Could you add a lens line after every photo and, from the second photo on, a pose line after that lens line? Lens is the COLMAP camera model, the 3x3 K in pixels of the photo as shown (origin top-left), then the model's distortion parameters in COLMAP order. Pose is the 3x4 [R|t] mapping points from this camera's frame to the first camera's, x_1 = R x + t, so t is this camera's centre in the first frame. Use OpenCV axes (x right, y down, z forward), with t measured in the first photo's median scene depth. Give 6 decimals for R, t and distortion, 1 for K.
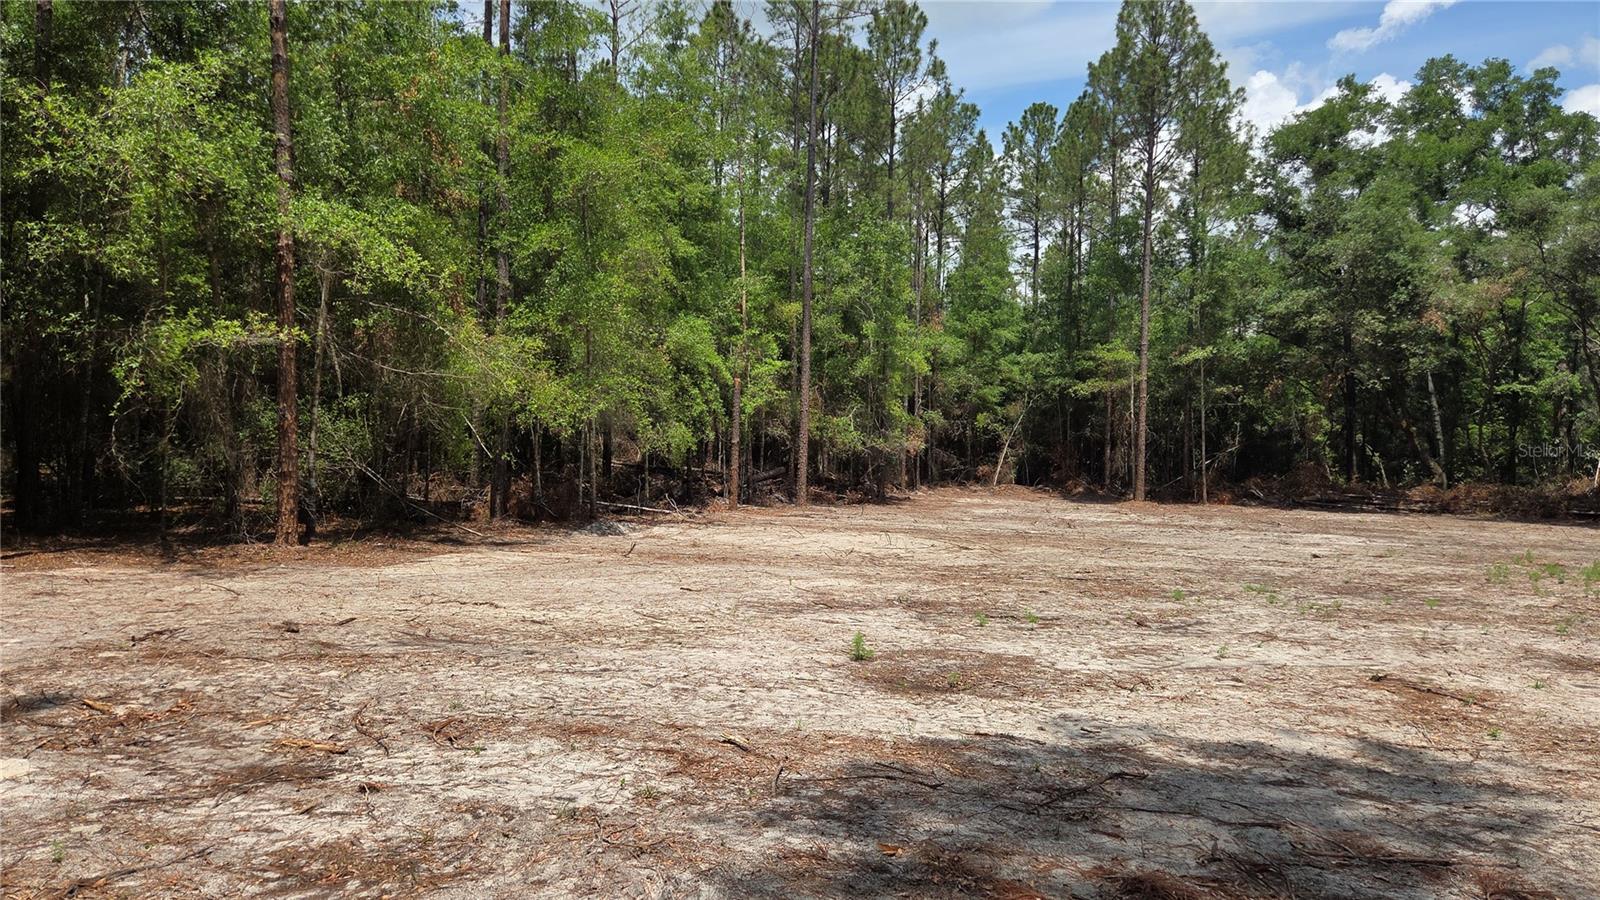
lens RADIAL K [[1055.9, 0, 802.6], [0, 1055.9, 456.4], [0, 0, 1]] dist [0.076902, -0.065340]
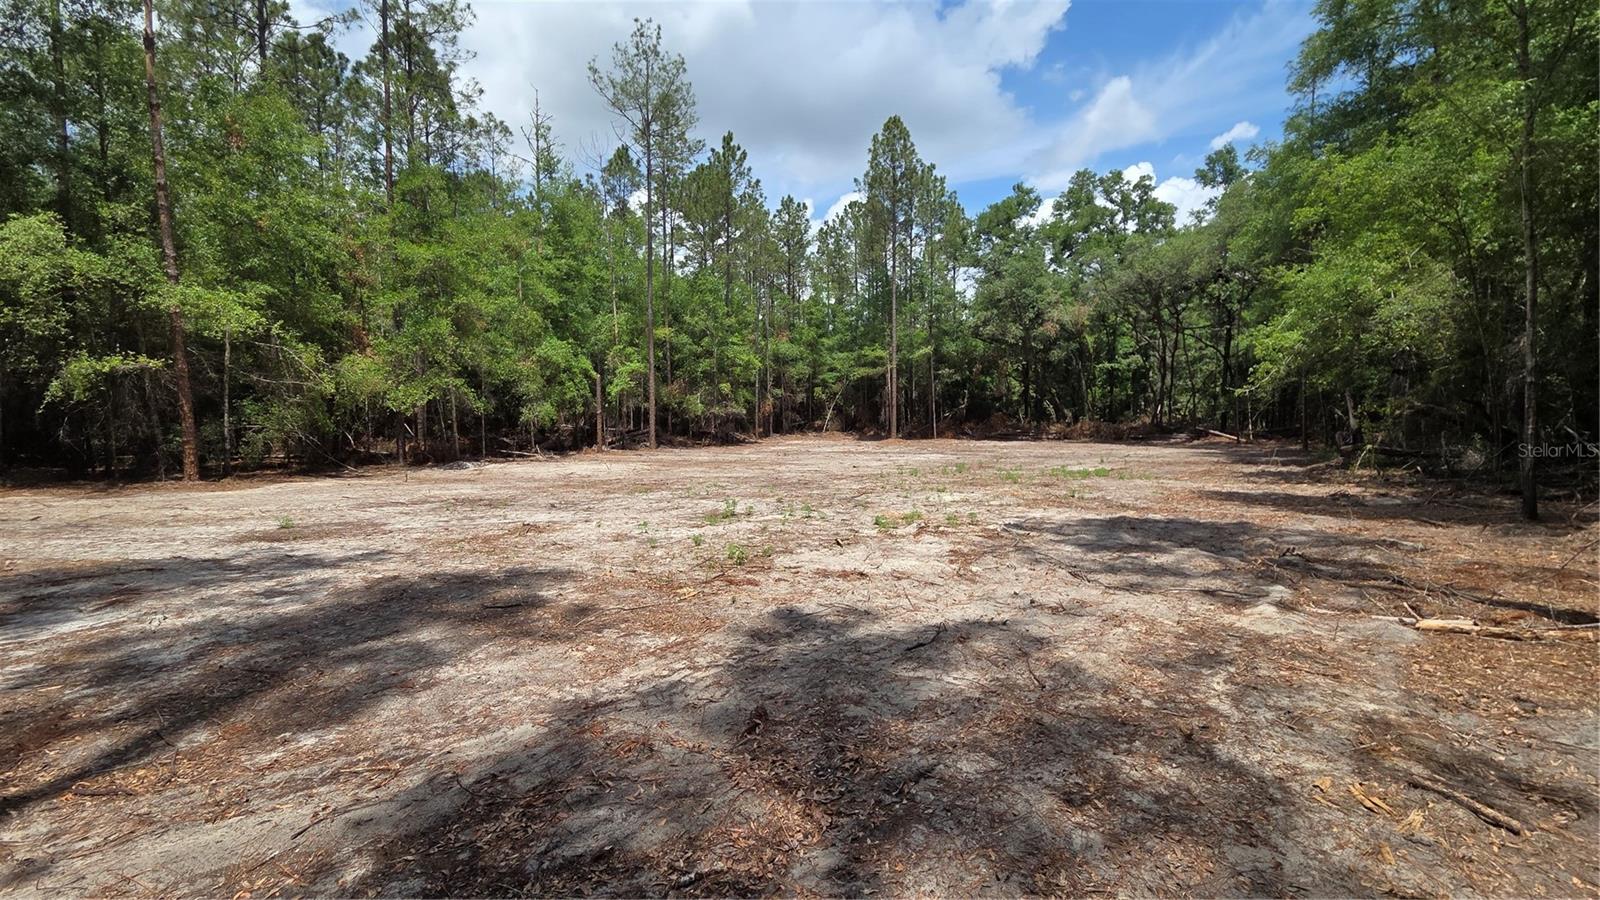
lens RADIAL K [[656.8, 0, 855.6], [0, 656.8, 451.3], [0, 0, 1]] dist [0.002037, 0.000192]
pose [[0.999077, -0.034451, 0.025653, 0.226886], [0.033065, 0.998066, 0.052649, 0.004560], [-0.027418, -0.051752, 0.998284, -0.048045]]
